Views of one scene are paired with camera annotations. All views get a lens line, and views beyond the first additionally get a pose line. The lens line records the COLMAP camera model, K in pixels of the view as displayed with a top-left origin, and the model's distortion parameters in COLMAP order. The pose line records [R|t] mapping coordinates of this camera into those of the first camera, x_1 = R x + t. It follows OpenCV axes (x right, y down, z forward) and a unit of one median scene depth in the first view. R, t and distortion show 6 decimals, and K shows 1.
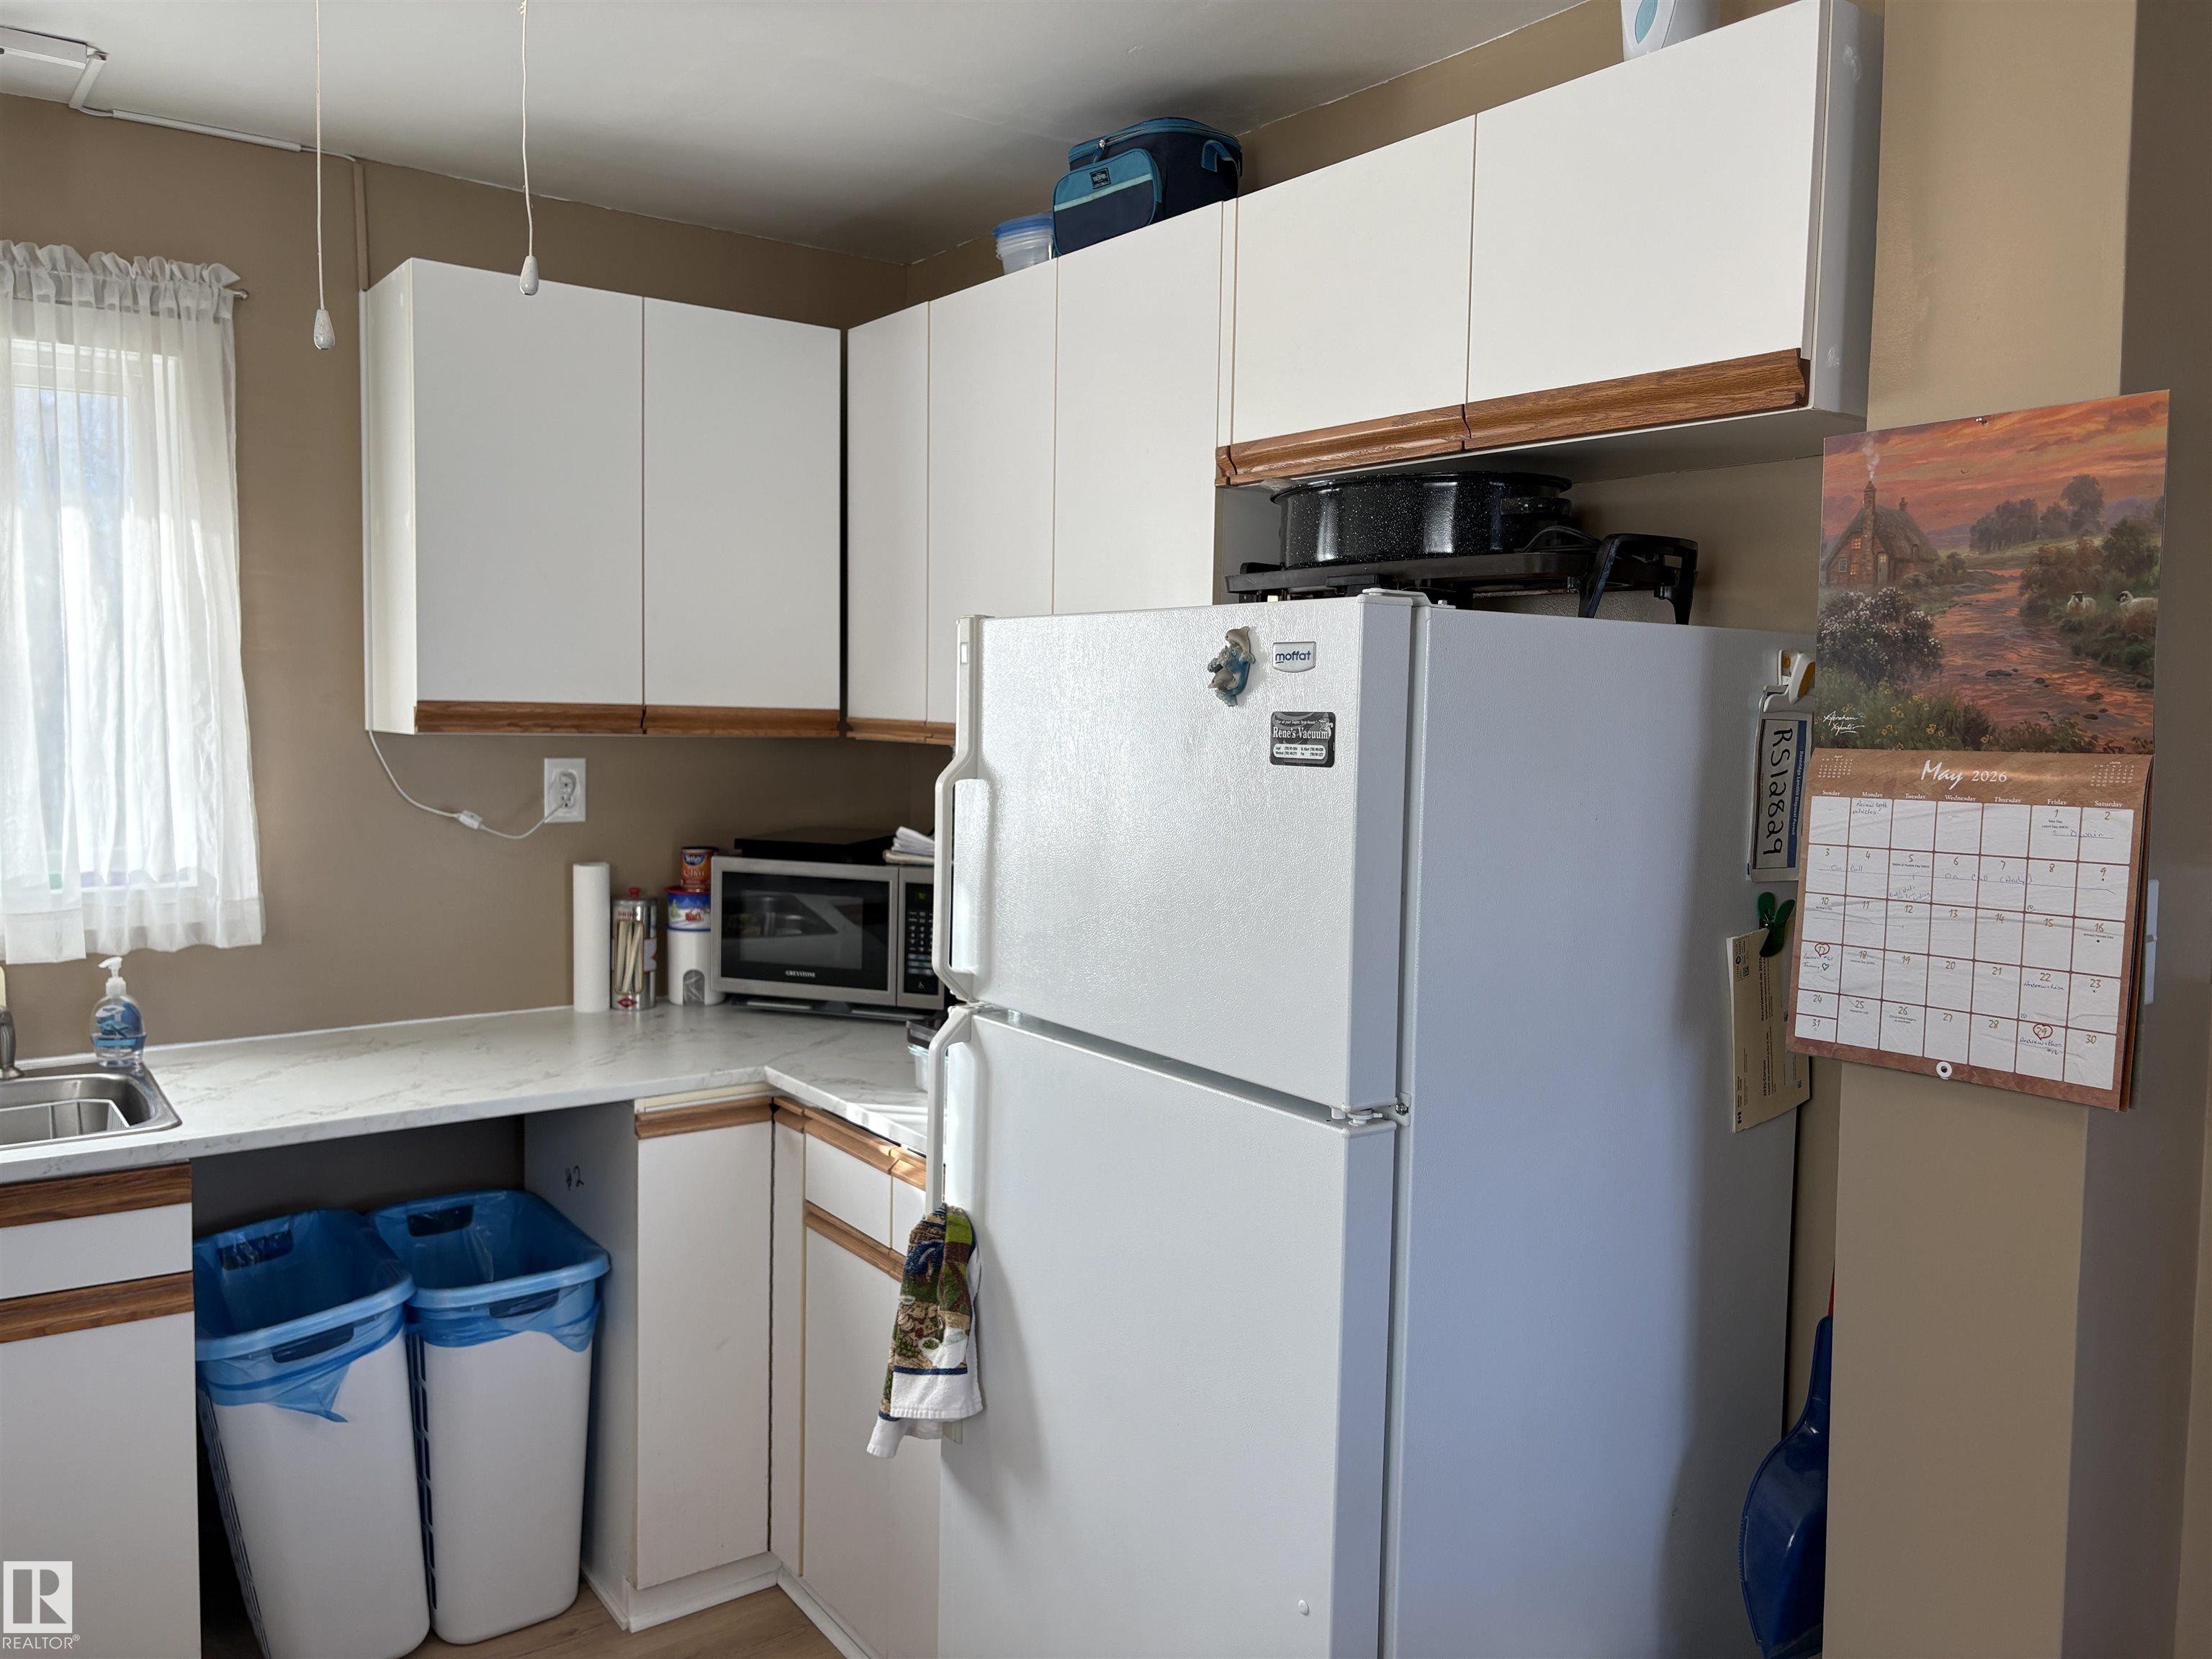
lens RADIAL K [[1669.4, 0, 1110.8], [0, 1669.4, 816.1], [0, 0, 1]] dist [0.054396, -0.063086]
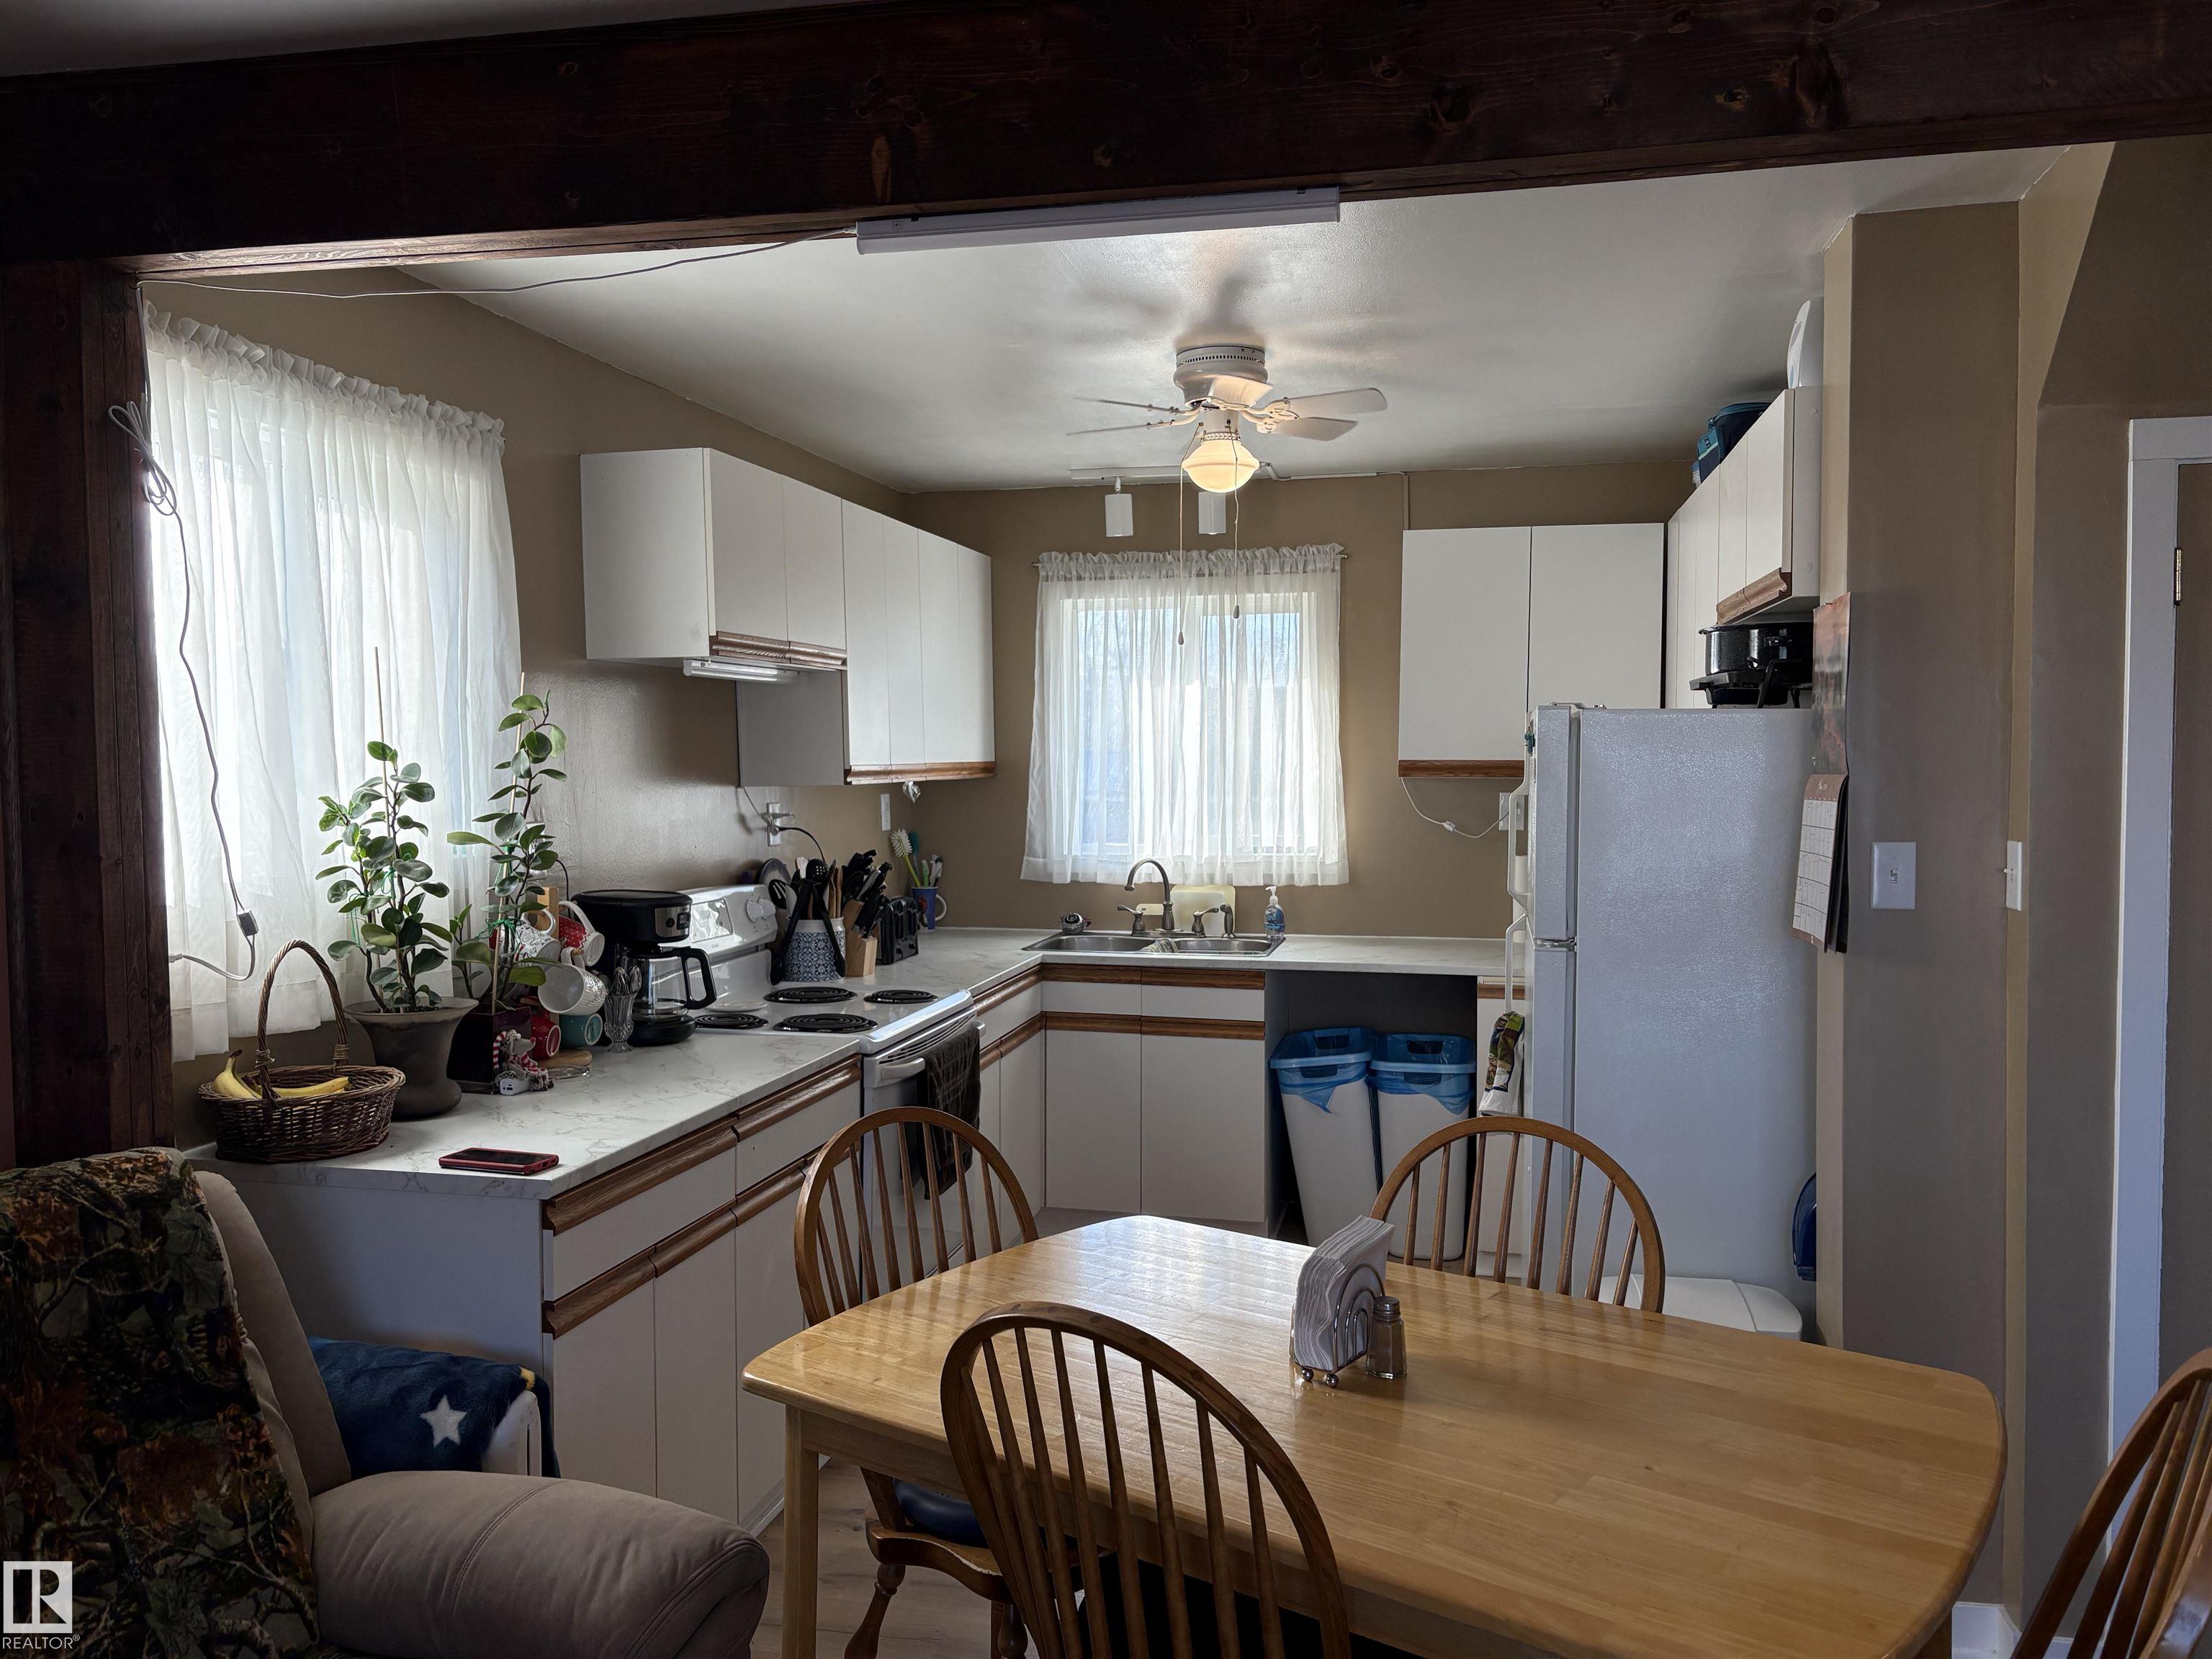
lens RADIAL K [[1669.4, 0, 1102.1], [0, 1669.4, 872.4], [0, 0, 1]] dist [0.054396, -0.063086]
pose [[0.658300, 0.036556, -0.751868, 0.796170], [-0.039903, 0.999110, 0.013640, 0.045569], [0.751698, 0.021022, 0.659173, -0.502457]]
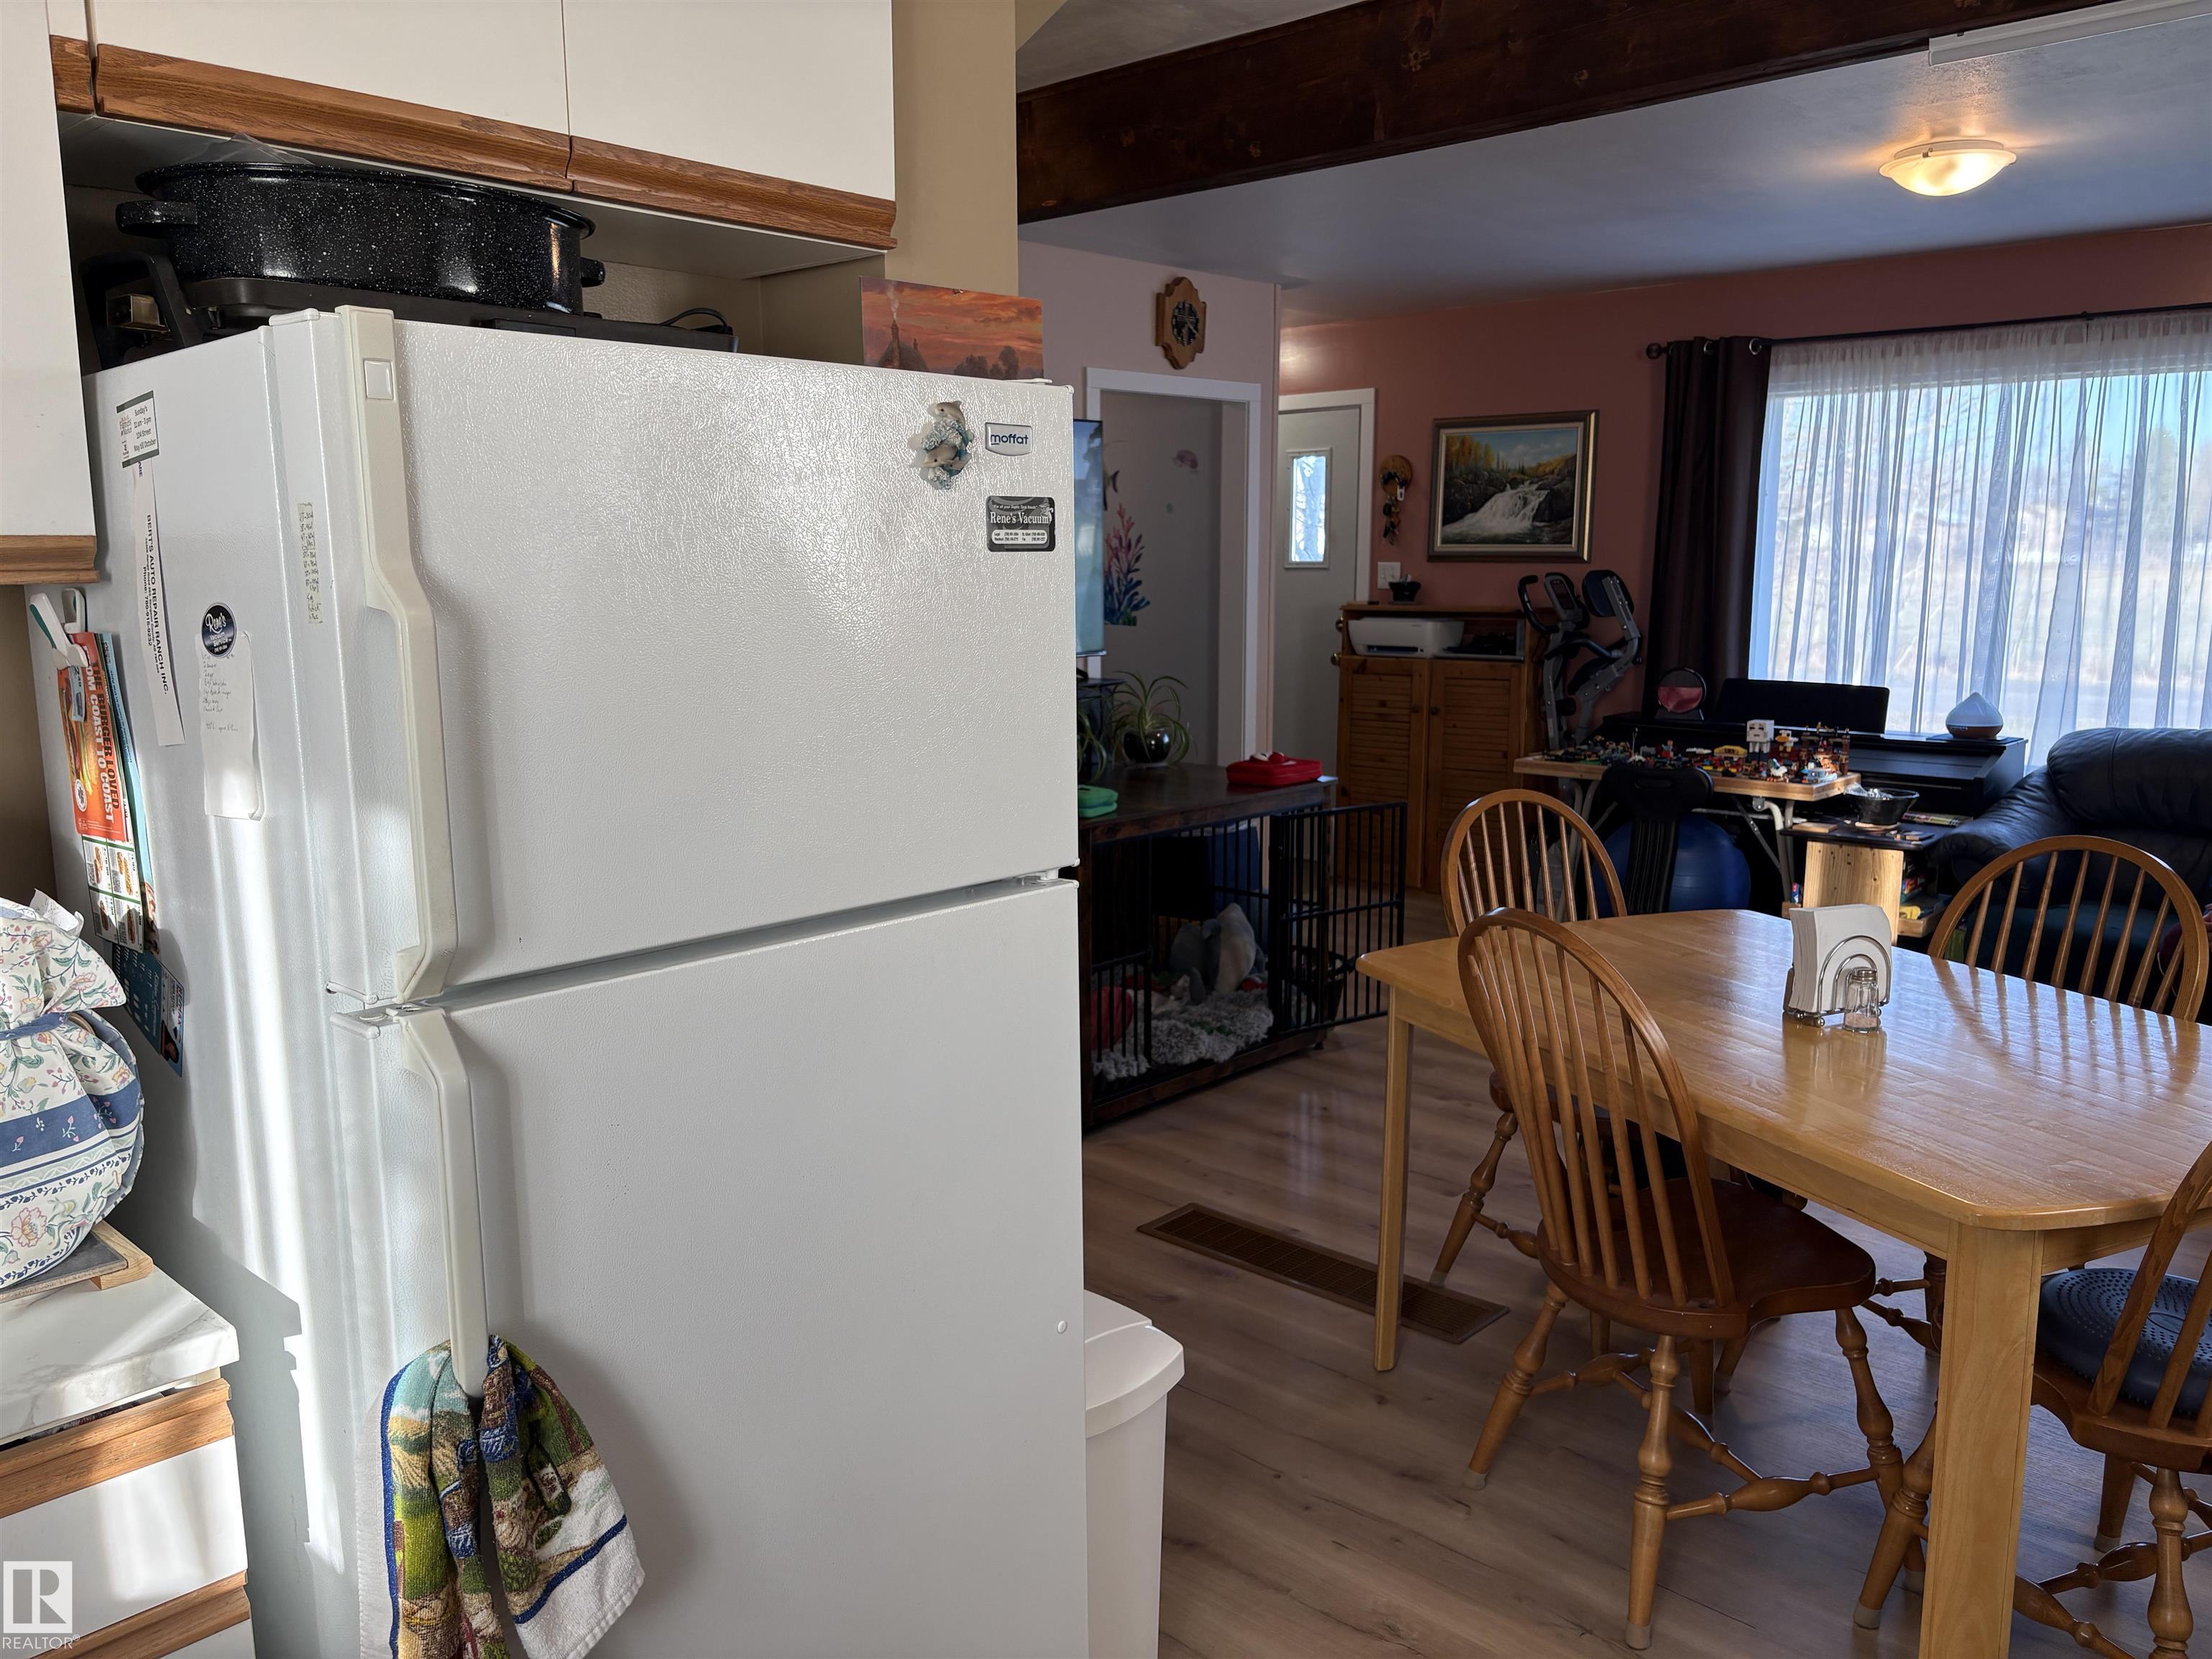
lens RADIAL K [[1669.4, 0, 1087.6], [0, 1669.4, 808.0], [0, 0, 1]] dist [0.054396, -0.063086]
pose [[-0.157209, -0.161258, 0.974311, -1.042060], [0.070330, 0.982245, 0.173920, -0.058655], [-0.985058, 0.095865, -0.143076, 1.300512]]
